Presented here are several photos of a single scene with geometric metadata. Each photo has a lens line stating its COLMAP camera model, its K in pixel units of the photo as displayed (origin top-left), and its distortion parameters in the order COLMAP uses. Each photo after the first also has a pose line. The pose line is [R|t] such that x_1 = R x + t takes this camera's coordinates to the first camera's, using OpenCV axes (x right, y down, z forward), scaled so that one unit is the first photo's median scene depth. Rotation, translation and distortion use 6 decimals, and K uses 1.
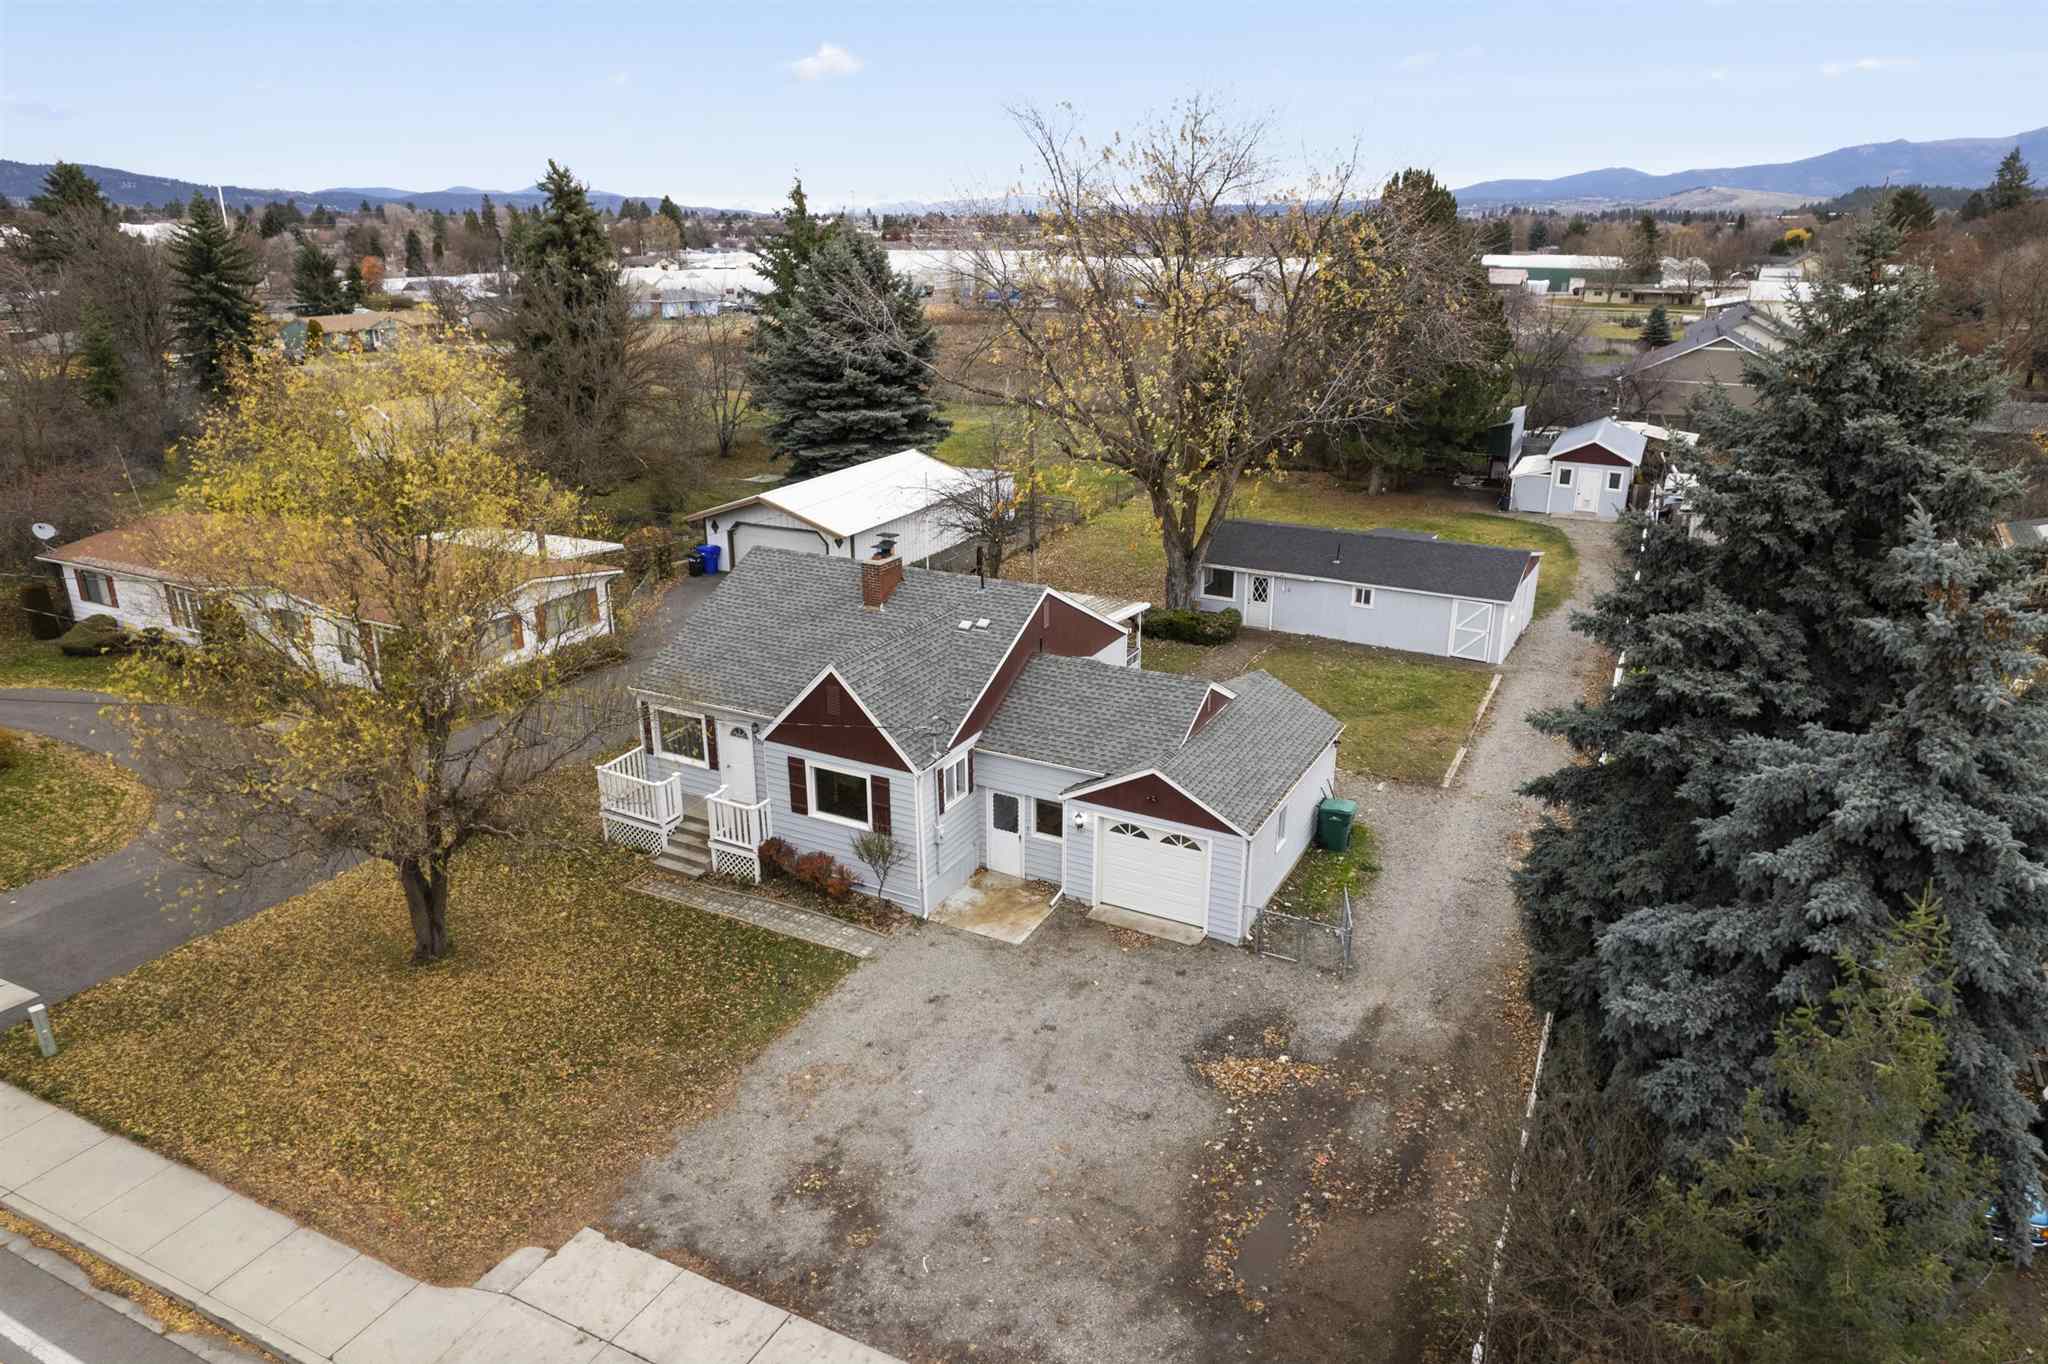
lens RADIAL K [[1312.4, 0, 1024.0], [0, 1312.4, 682.0], [0, 0, 1]] dist [-0.077785, 0.070831]
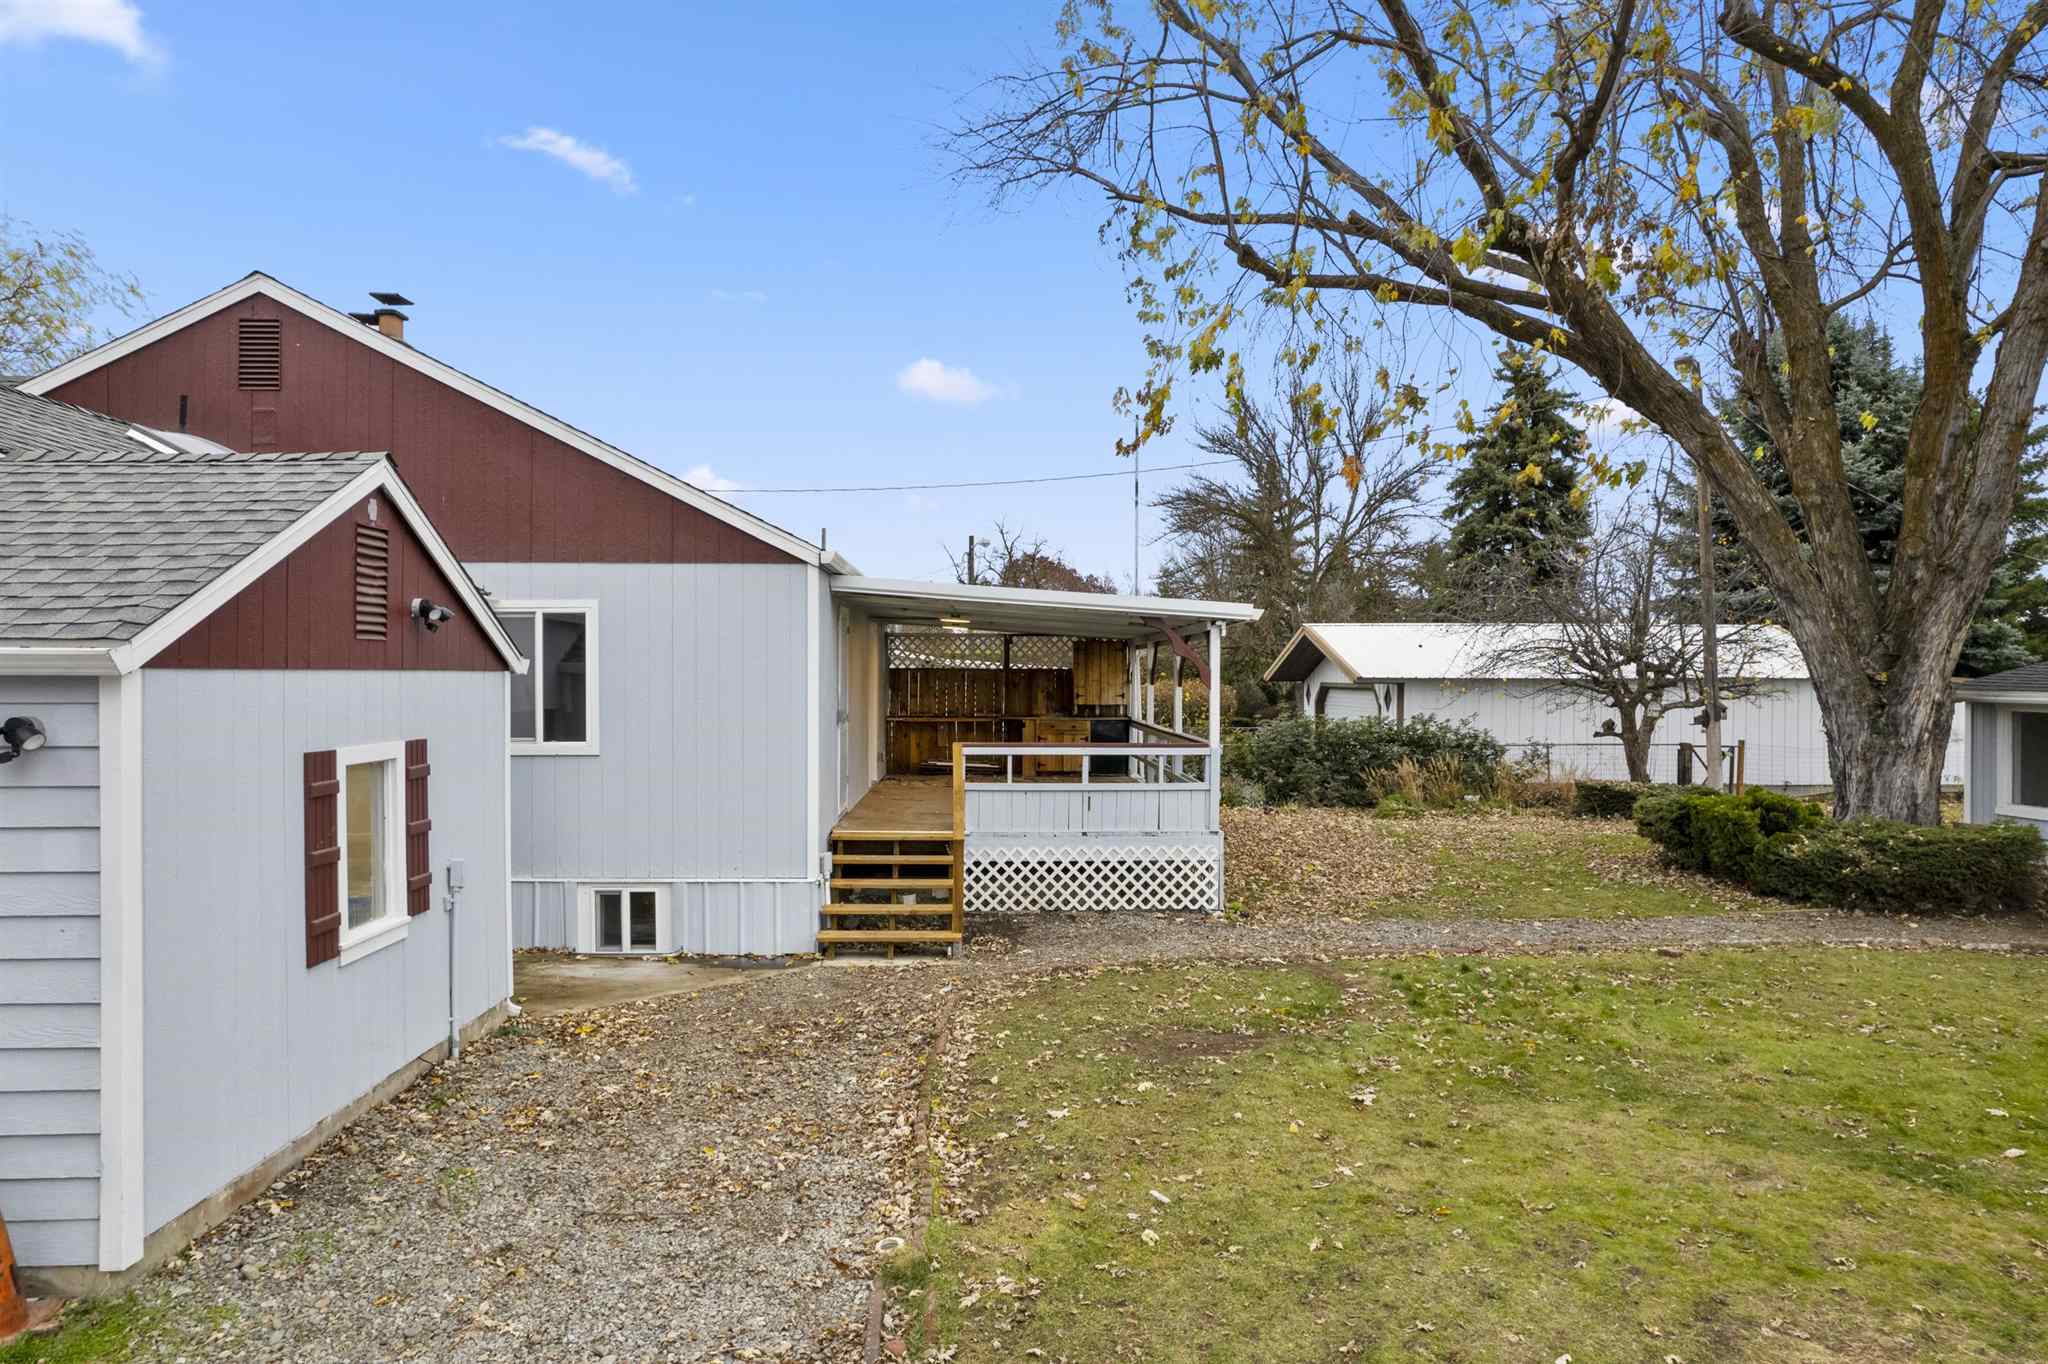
lens RADIAL K [[1316.4, 0, 1023.2], [0, 1316.4, 687.4], [0, 0, 1]] dist [-0.094634, 0.086075]
pose [[0.493741, 0.010406, -0.869547, 0.469127], [-0.292501, 0.943654, -0.154793, 0.032349], [0.818940, 0.330771, 0.468964, 1.115232]]
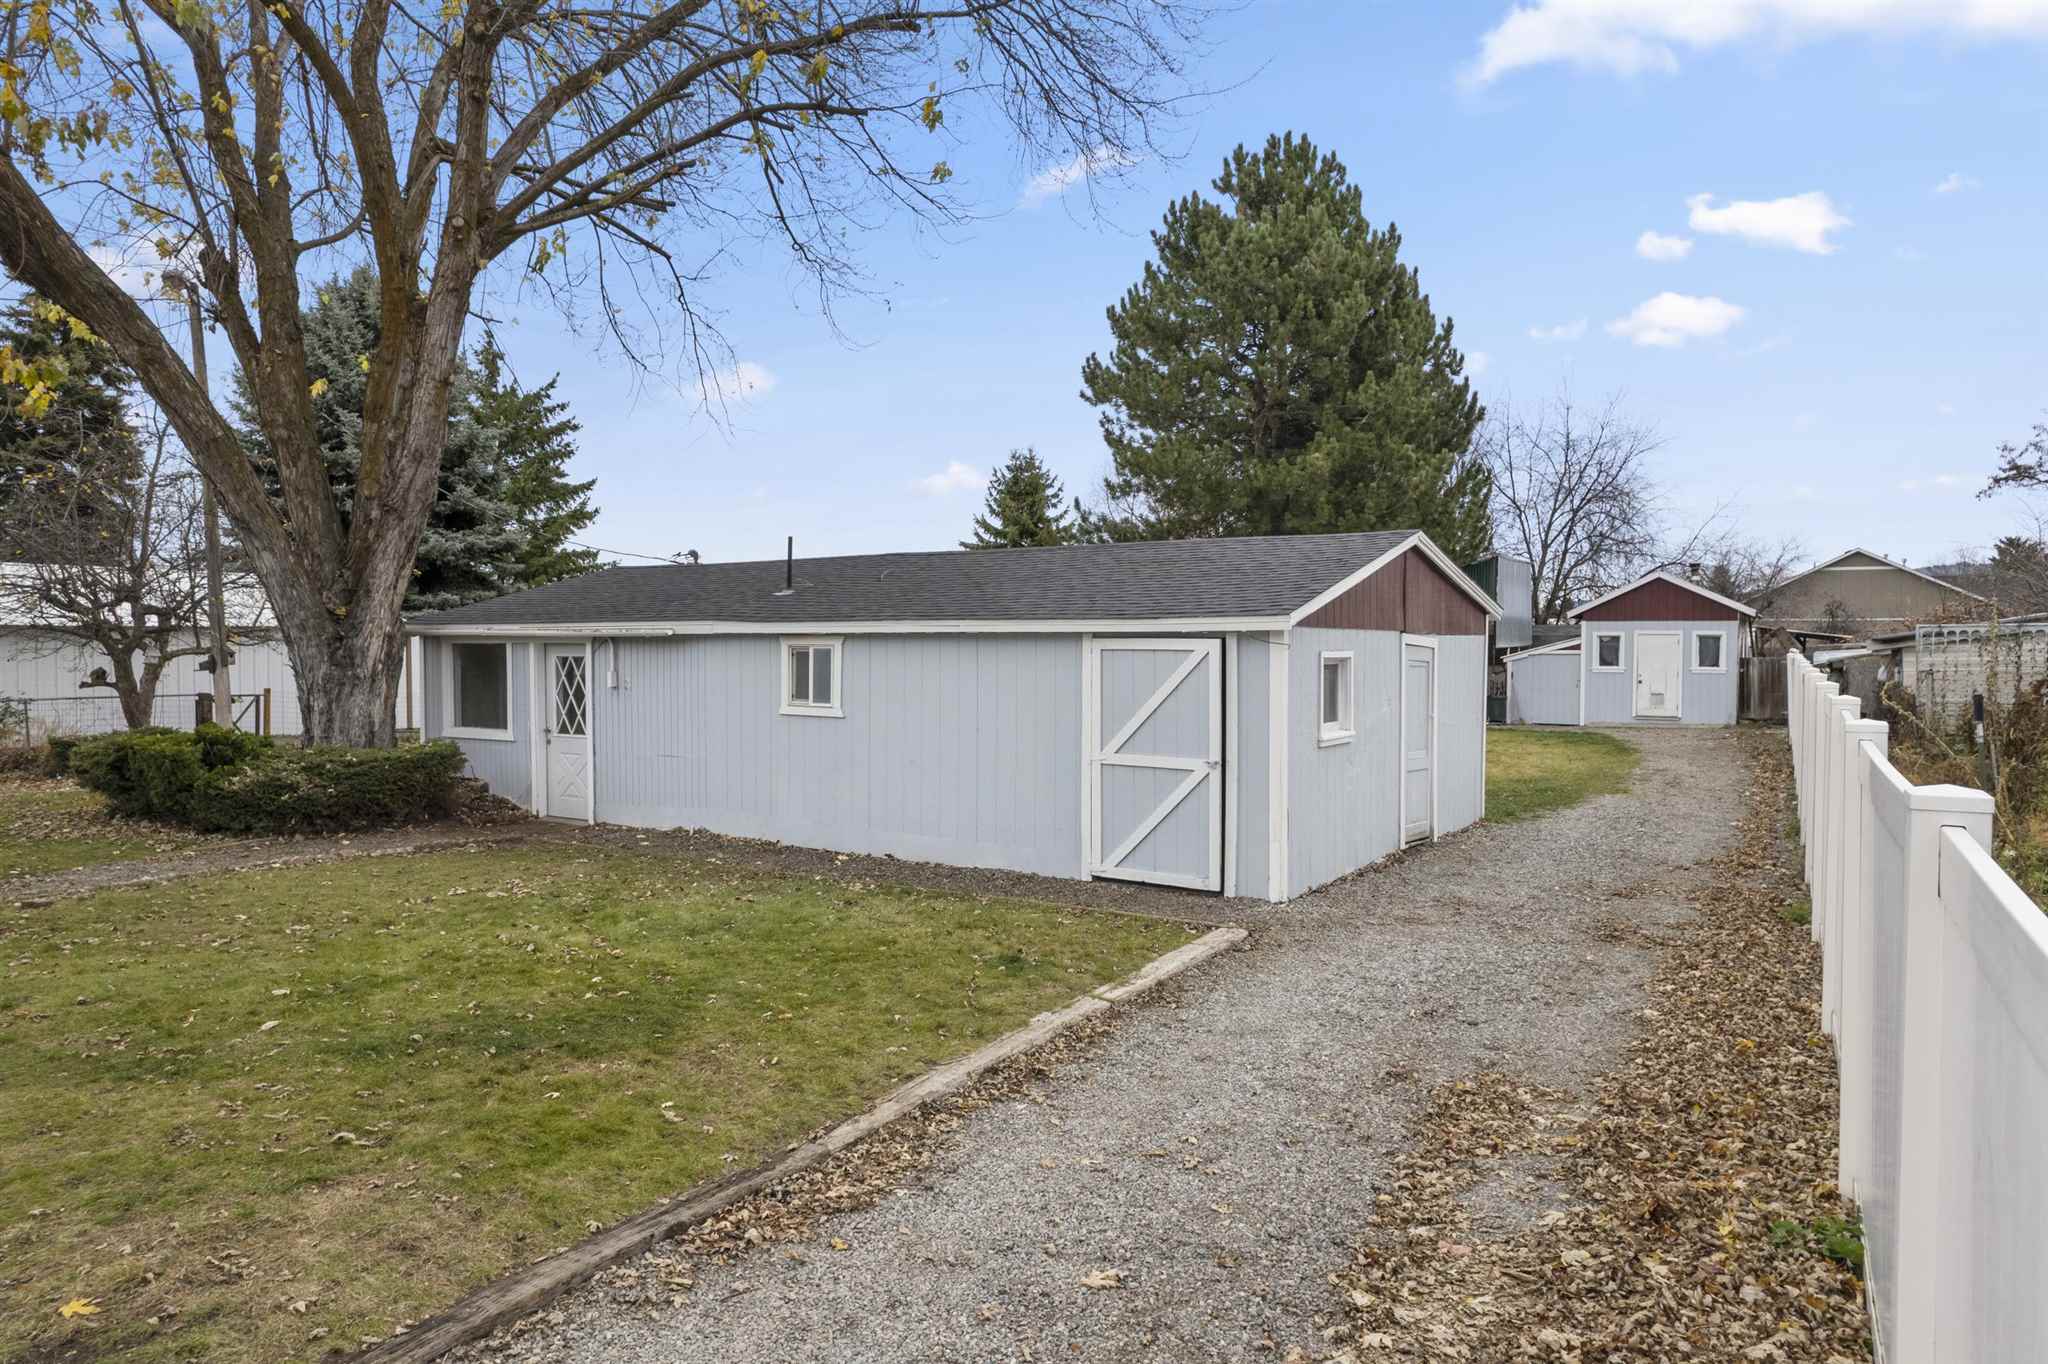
lens RADIAL K [[1312.4, 0, 1024.0], [0, 1312.4, 682.0], [0, 0, 1]] dist [-0.077785, 0.070831]
pose [[0.997745, 0.004185, -0.066995, 0.508635], [-0.024426, 0.952270, -0.304279, 0.032020], [0.062524, 0.305229, 0.950224, 1.153897]]
